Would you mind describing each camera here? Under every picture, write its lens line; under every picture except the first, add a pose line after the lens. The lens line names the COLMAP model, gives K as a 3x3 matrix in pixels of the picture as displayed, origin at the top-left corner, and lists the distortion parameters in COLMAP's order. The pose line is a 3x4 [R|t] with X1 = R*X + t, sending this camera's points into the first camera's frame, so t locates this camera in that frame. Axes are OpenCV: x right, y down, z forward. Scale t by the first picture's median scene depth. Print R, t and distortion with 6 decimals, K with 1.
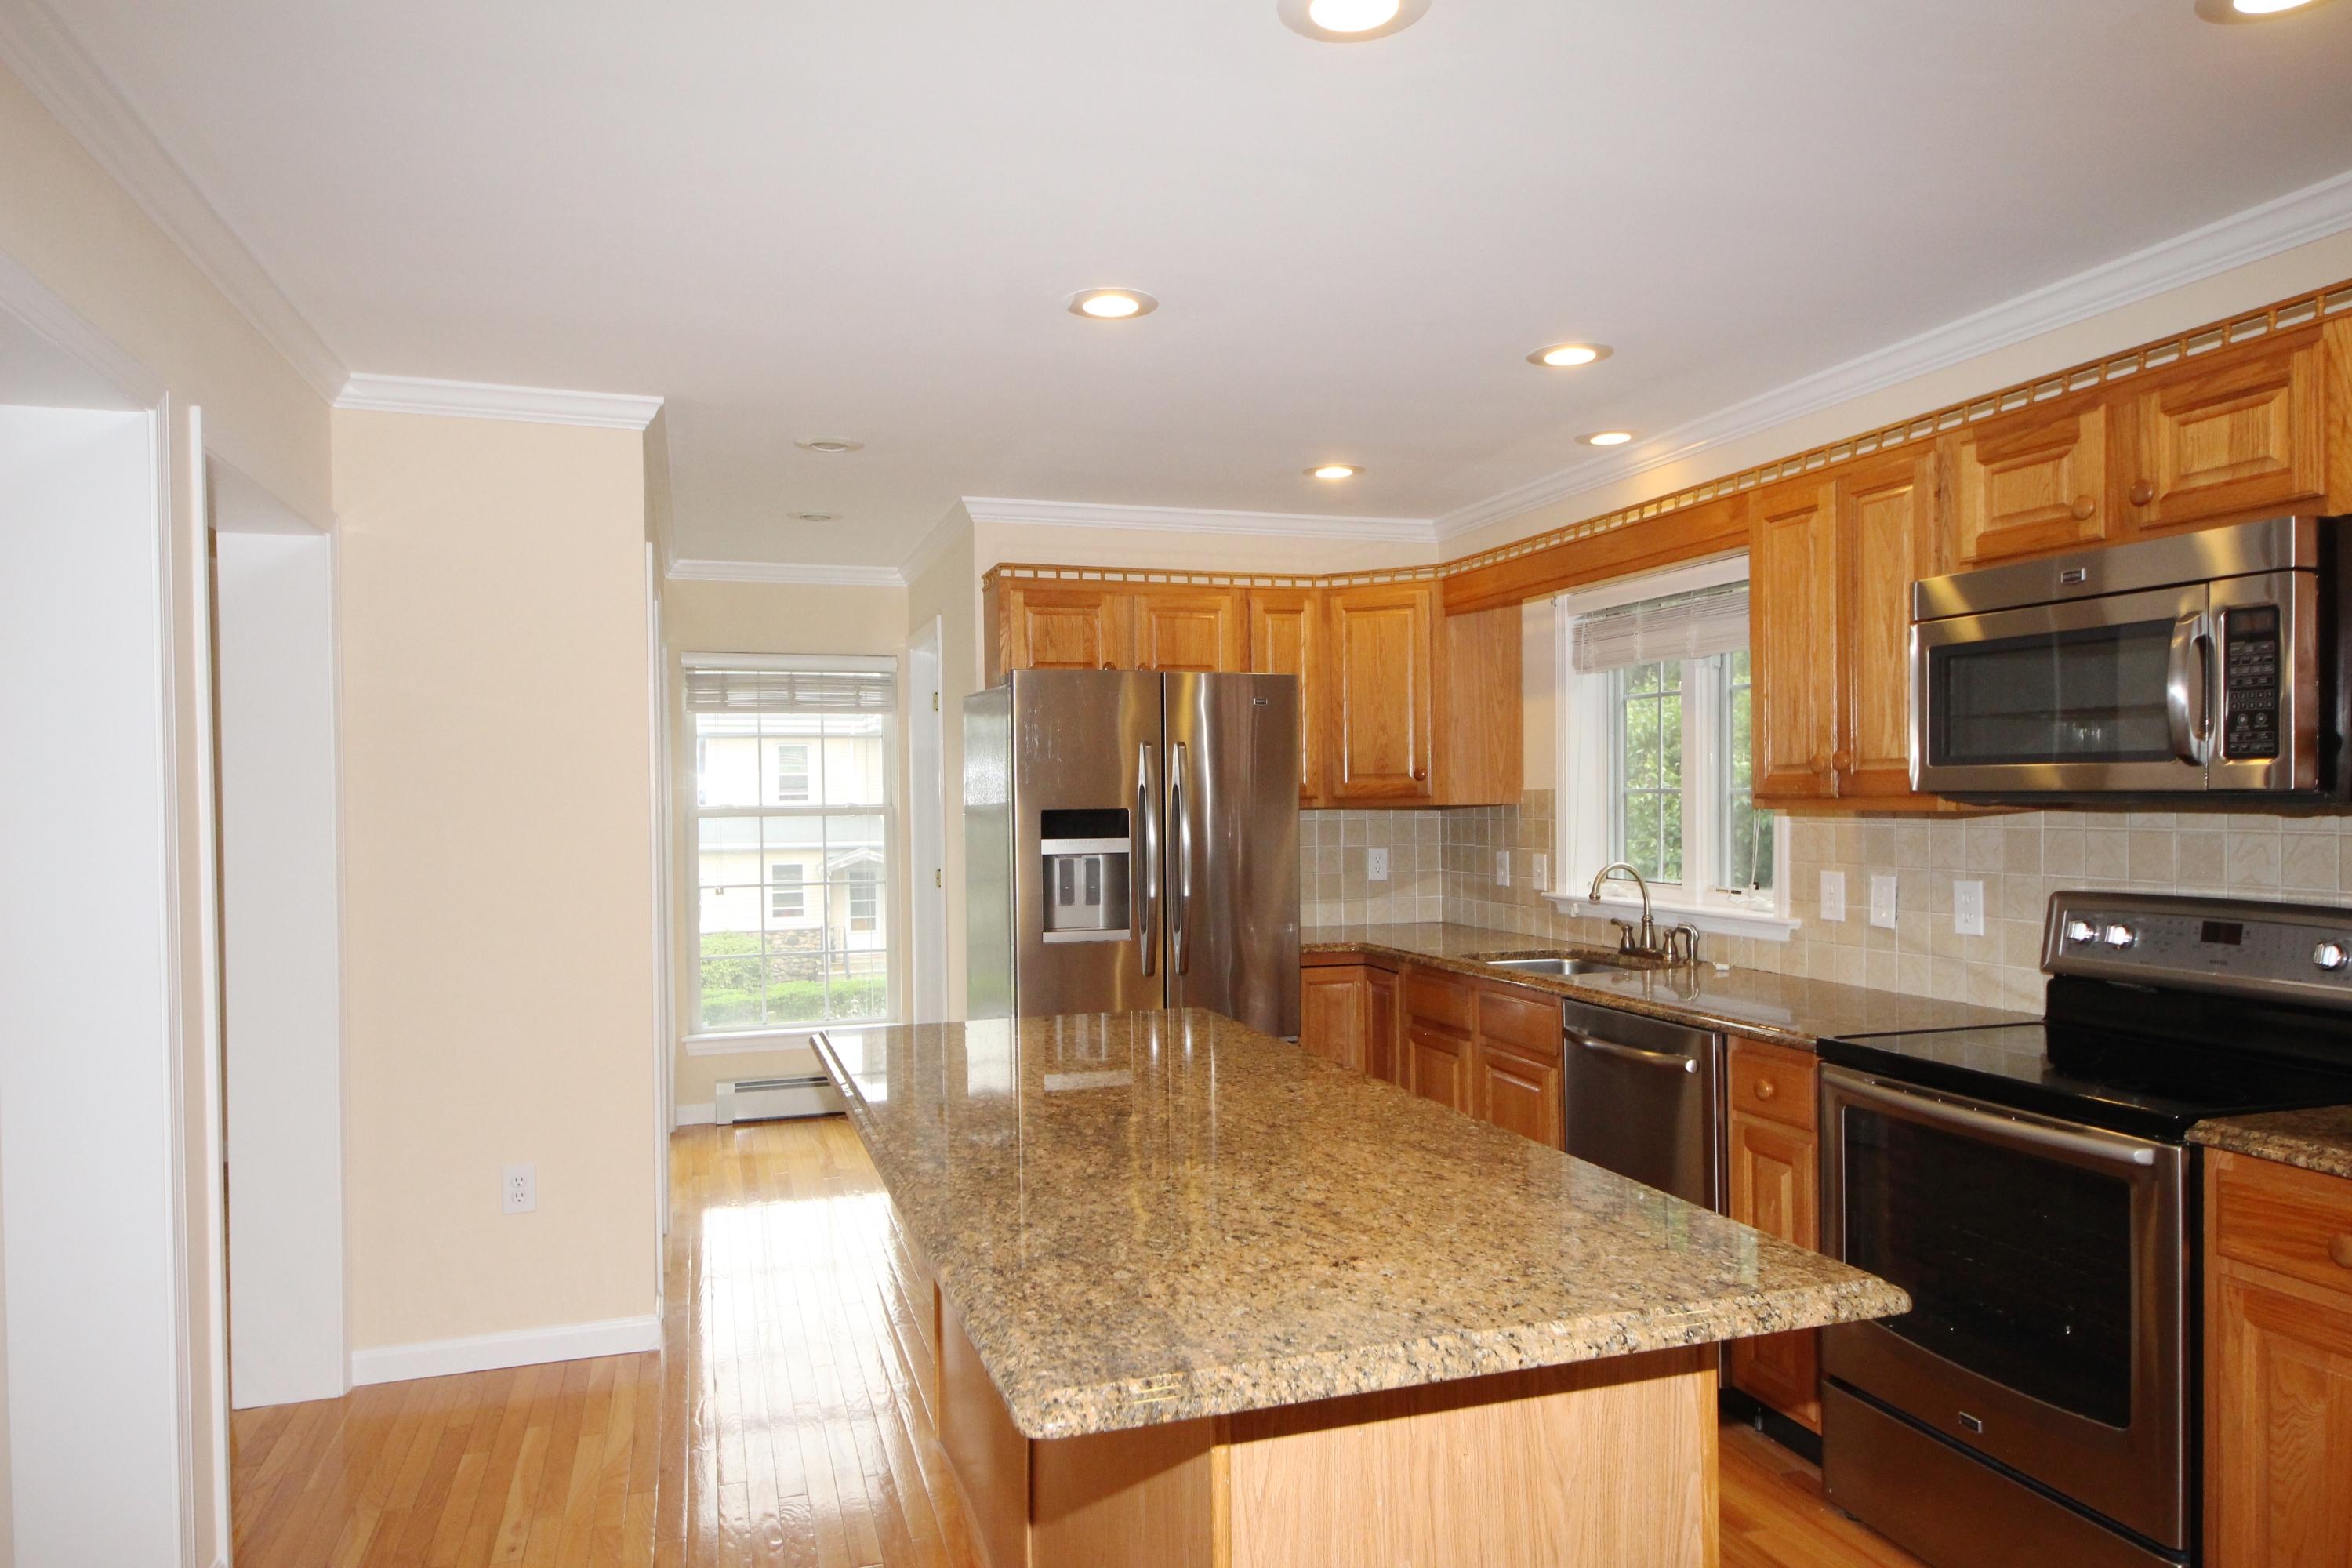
lens RADIAL K [[1459.0, 0, 1175.0], [0, 1459.0, 801.2], [0, 0, 1]] dist [-0.011473, -0.001873]
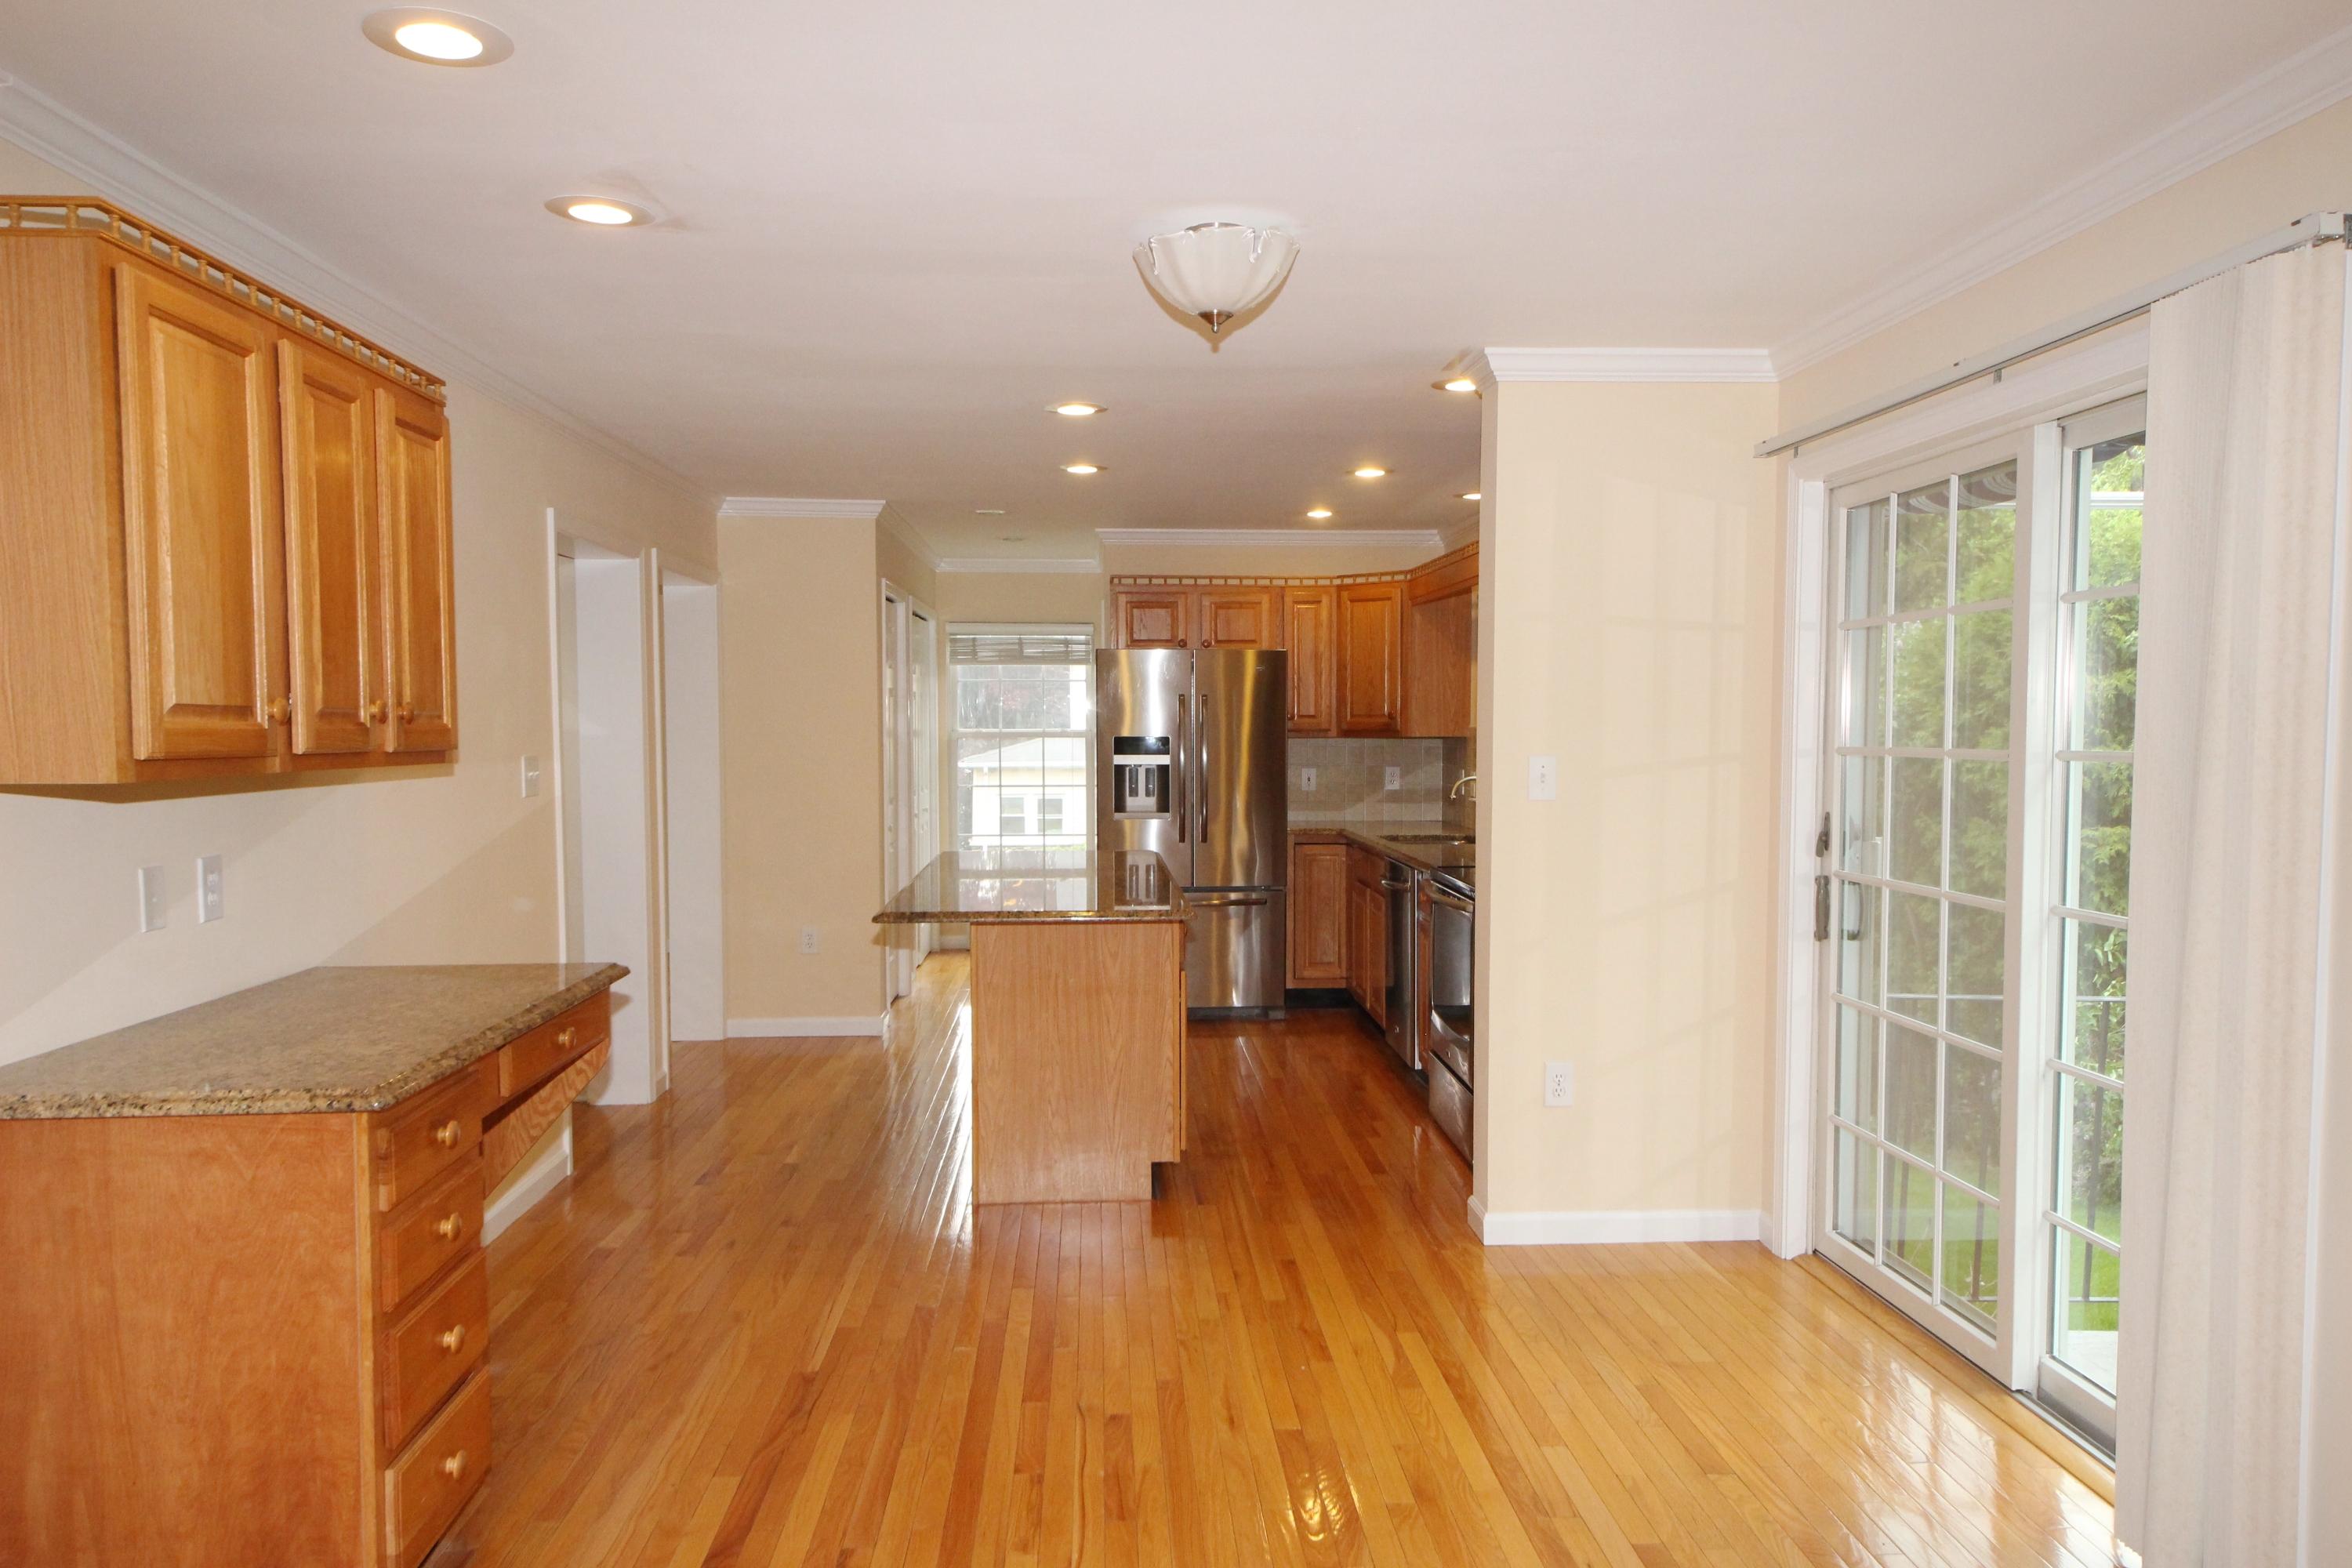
lens RADIAL K [[1703.0, 0, 1176.2], [0, 1703.0, 782.4], [0, 0, 1]] dist [0.007664, 0.000495]
pose [[0.966156, 0.015283, -0.257506, 0.420720], [-0.007717, 0.999509, 0.030367, -0.001383], [0.257844, -0.027353, 0.965799, -0.733258]]
